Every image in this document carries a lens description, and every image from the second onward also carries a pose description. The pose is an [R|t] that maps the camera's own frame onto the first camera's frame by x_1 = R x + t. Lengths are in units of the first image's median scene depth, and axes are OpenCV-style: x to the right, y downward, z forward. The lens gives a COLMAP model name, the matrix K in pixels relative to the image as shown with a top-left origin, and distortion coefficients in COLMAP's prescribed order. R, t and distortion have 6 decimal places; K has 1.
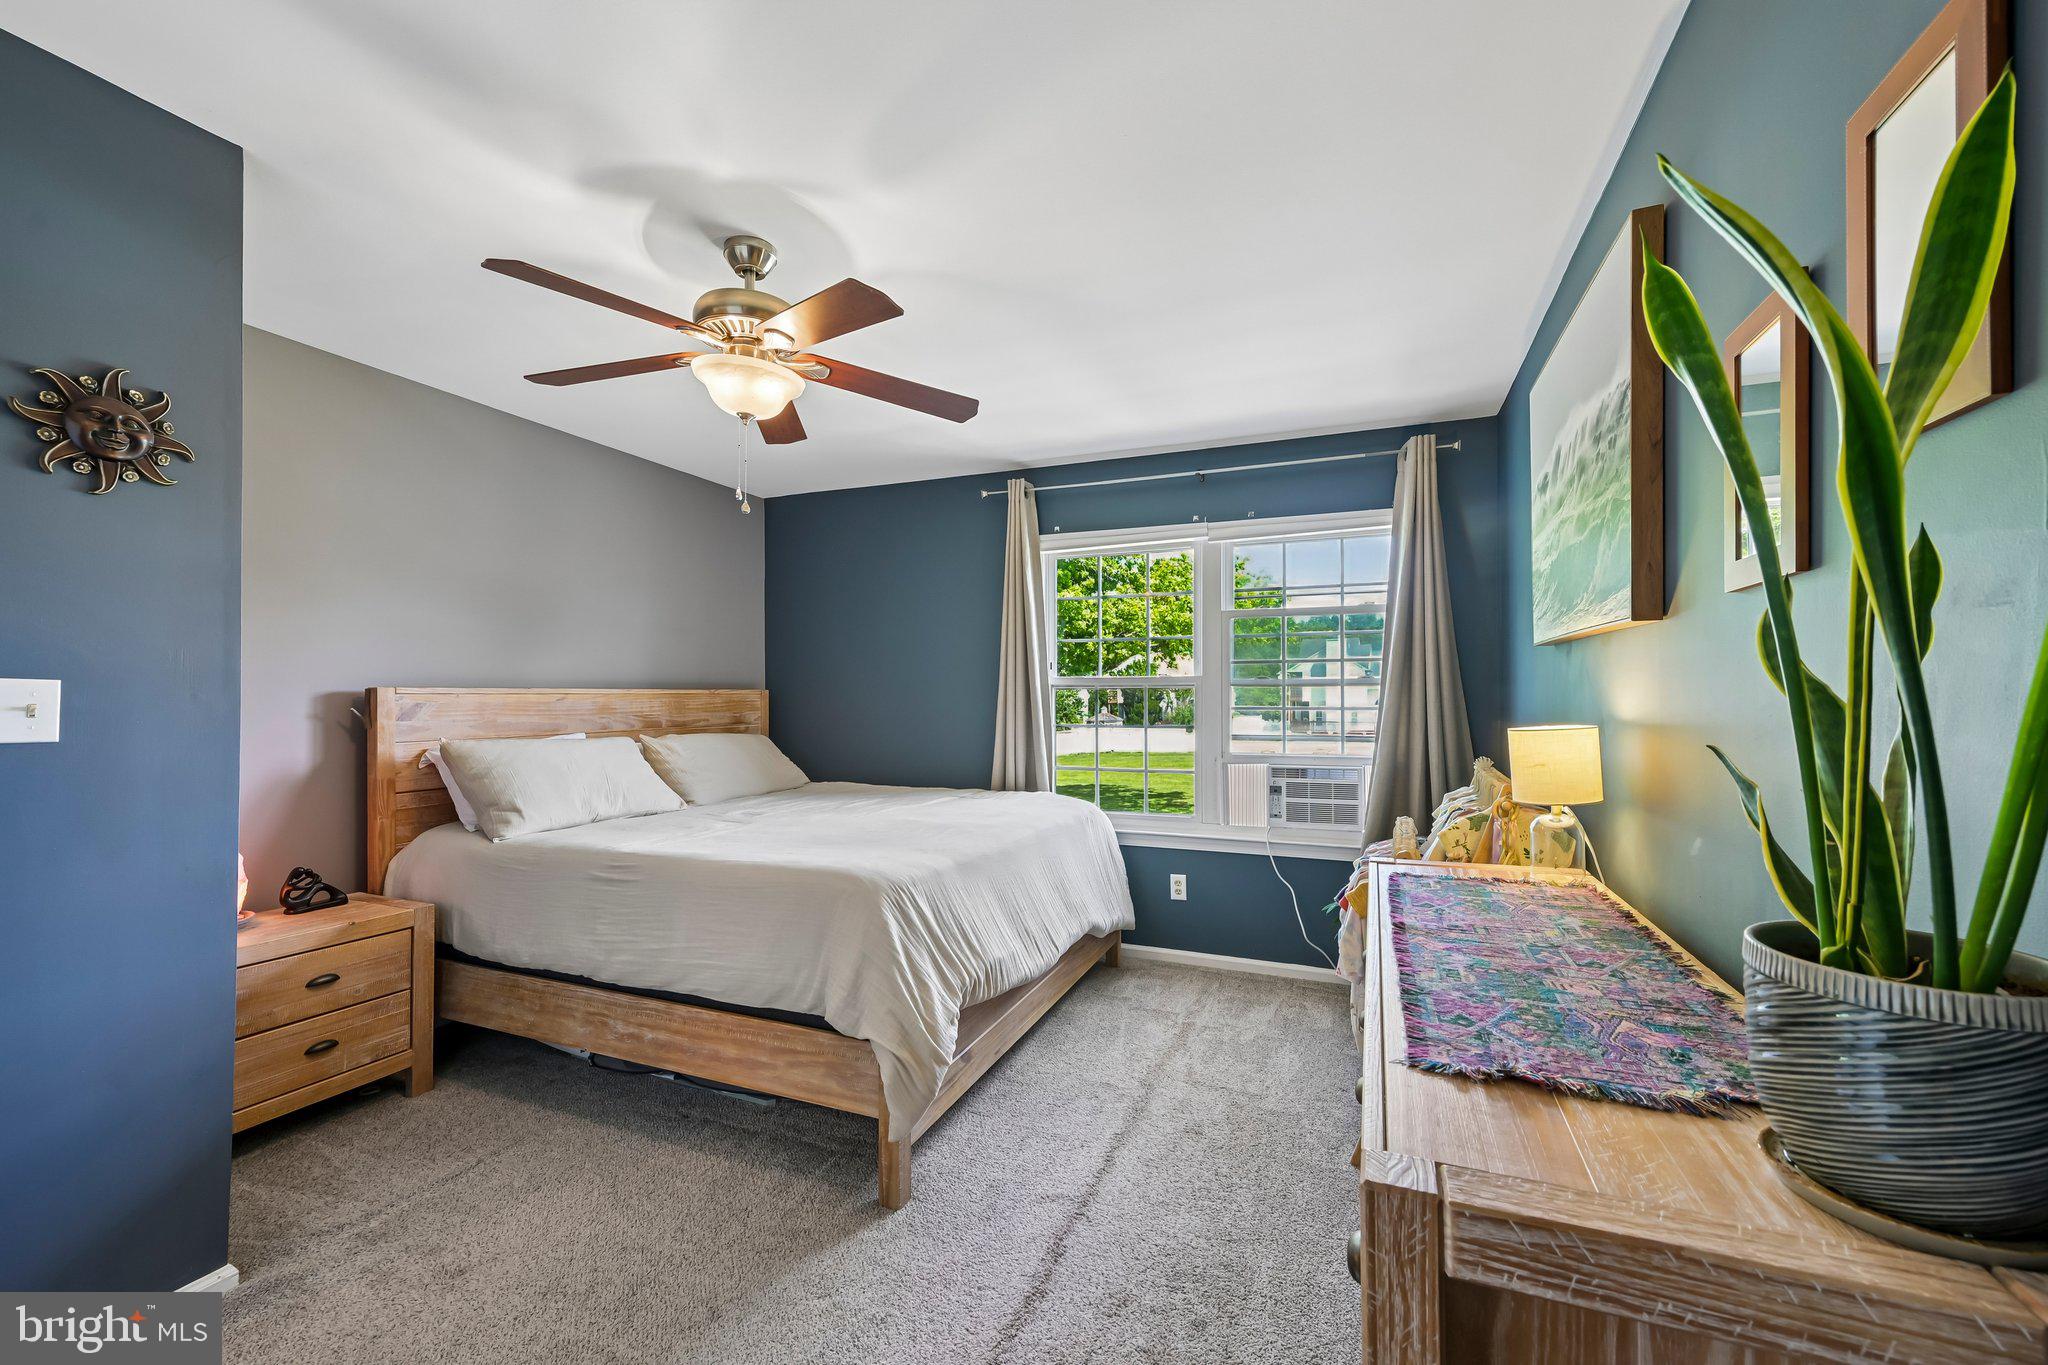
lens RADIAL K [[821.2, 0, 1023.0], [0, 821.2, 694.1], [0, 0, 1]] dist [-0.000600, 0.000717]
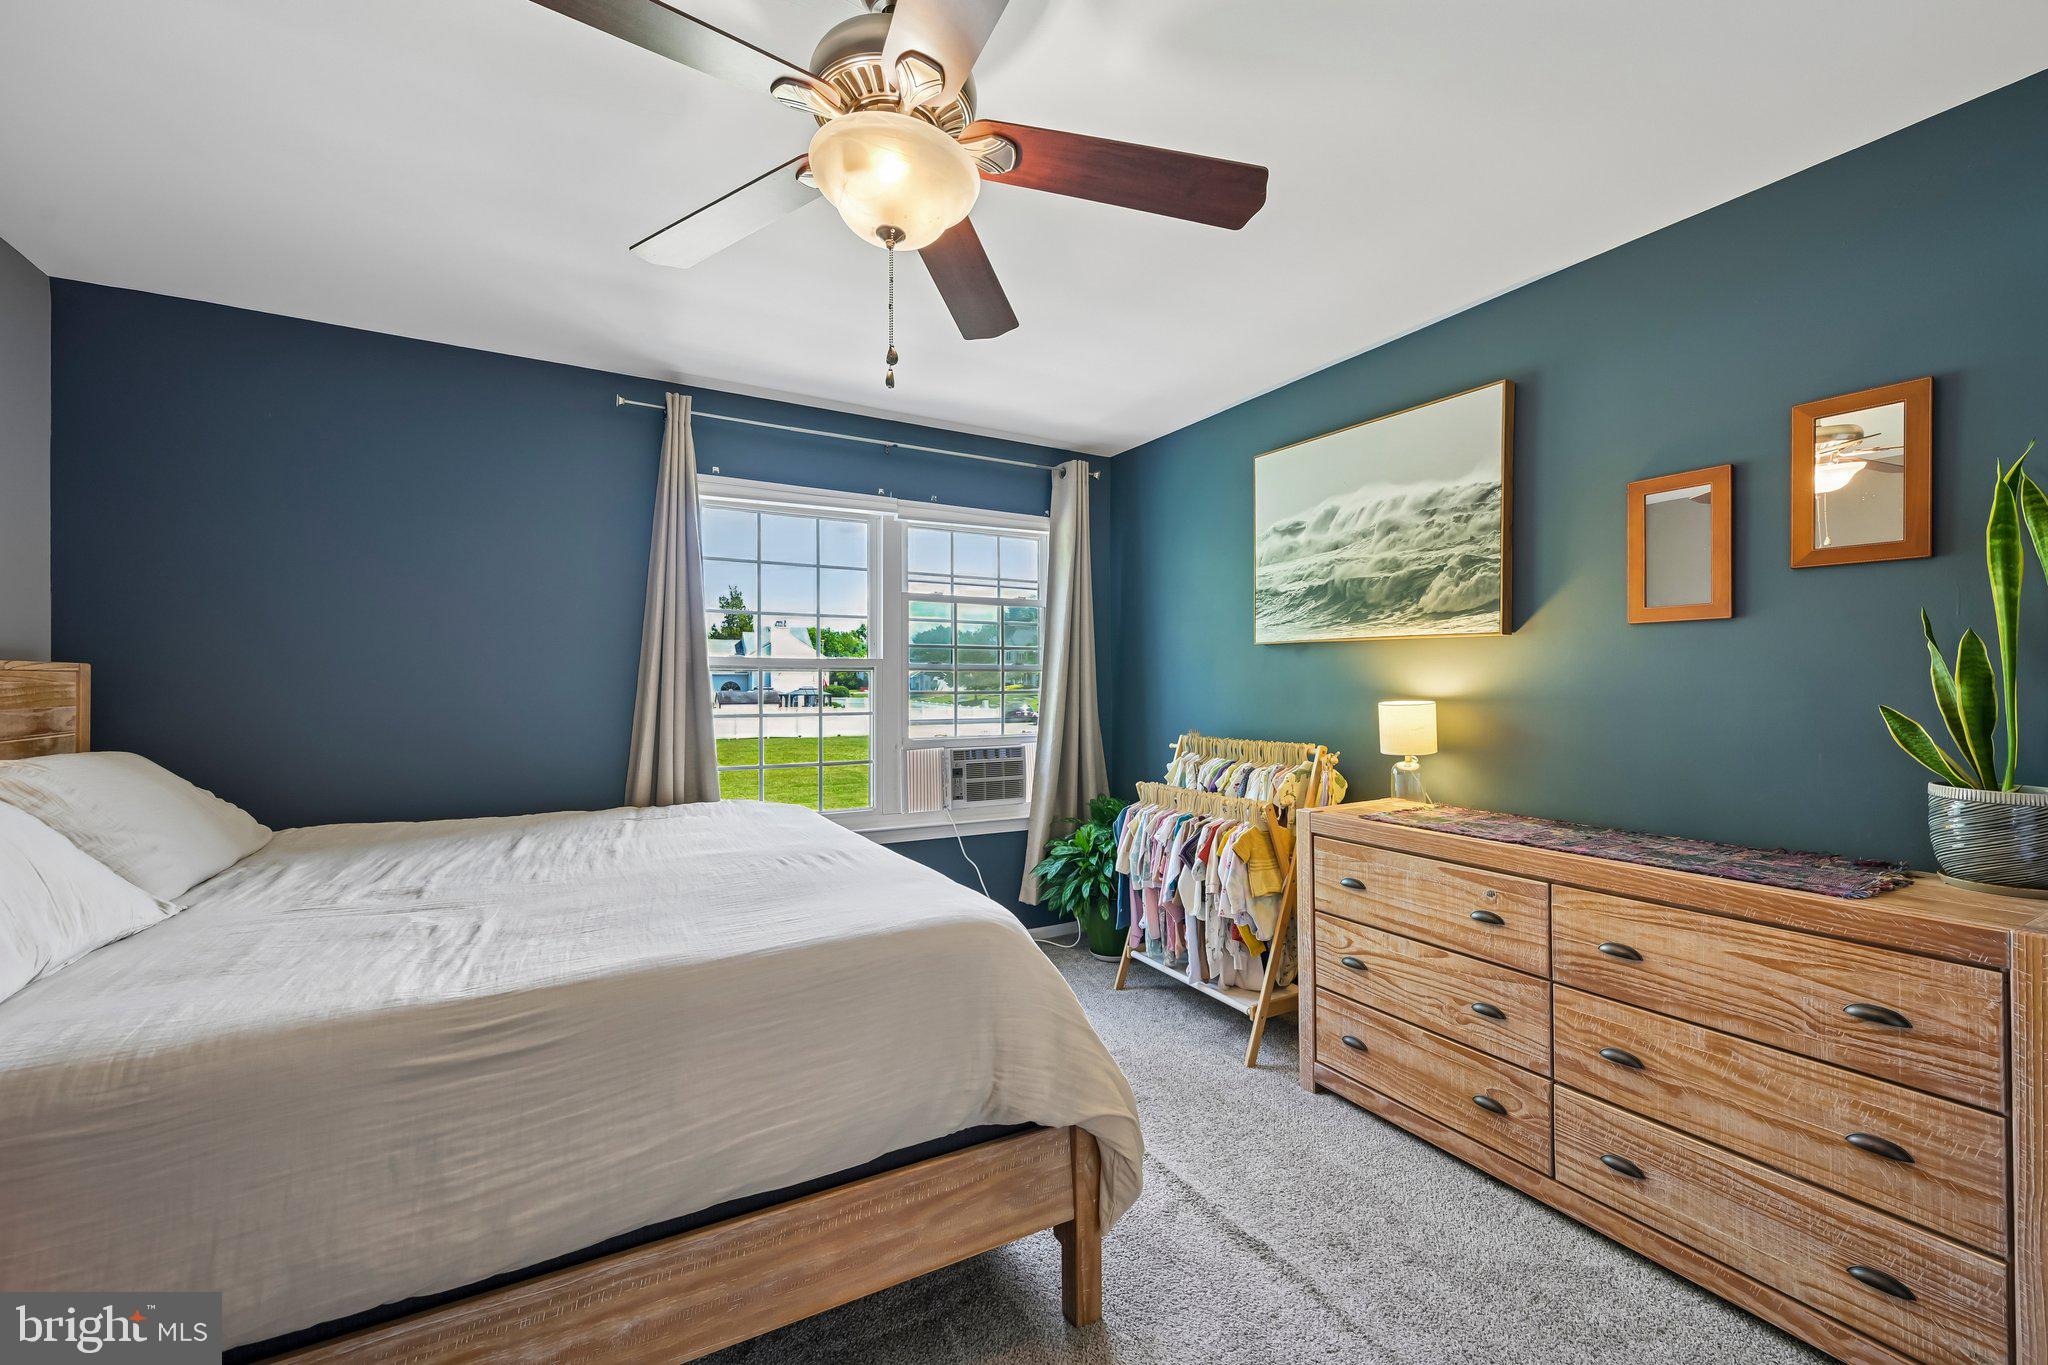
lens RADIAL K [[821.2, 0, 1020.2], [0, 821.2, 679.9], [0, 0, 1]] dist [-0.000600, 0.000717]
pose [[0.619110, 0.005870, 0.785282, -0.453964], [-0.006252, 0.999977, -0.002547, 0.003678], [-0.785280, -0.003332, 0.619132, 0.307834]]
